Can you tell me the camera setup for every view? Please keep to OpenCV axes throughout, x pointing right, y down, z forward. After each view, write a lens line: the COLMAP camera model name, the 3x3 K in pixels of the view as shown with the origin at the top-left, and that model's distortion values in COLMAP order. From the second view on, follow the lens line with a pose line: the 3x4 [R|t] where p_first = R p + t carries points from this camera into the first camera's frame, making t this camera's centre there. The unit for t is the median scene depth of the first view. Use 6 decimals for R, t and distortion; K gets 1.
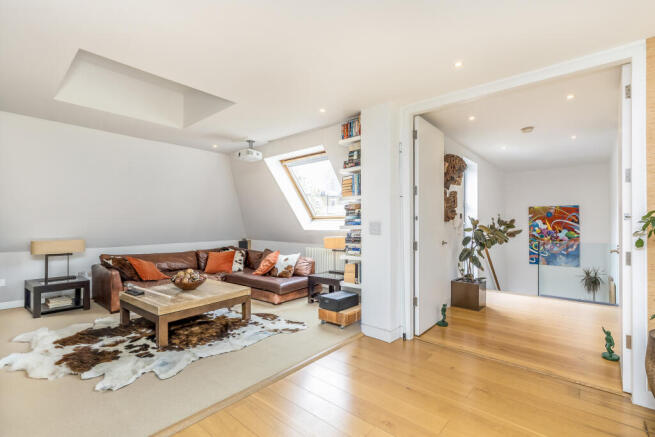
lens RADIAL K [[298.6, 0, 329.2], [0, 298.6, 221.9], [0, 0, 1]] dist [0.005837, -0.000189]
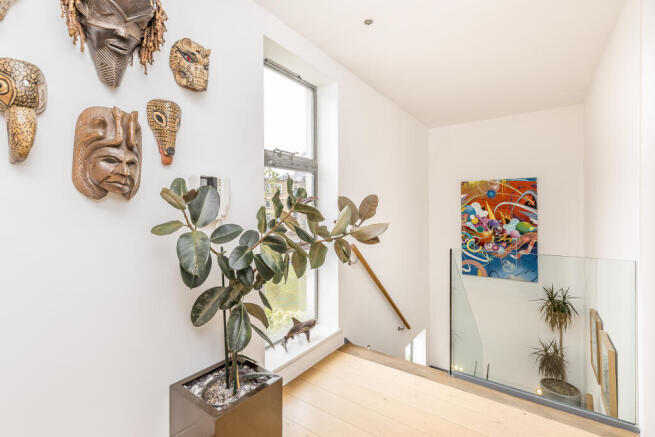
lens RADIAL K [[298.6, 0, 330.7], [0, 298.6, 209.0], [0, 0, 1]] dist [0.005837, -0.000189]
pose [[0.996005, -0.002045, 0.089276, 0.575960], [0.002063, 0.999998, -0.000113, 0.009250], [-0.089276, 0.000296, 0.996007, 0.686667]]
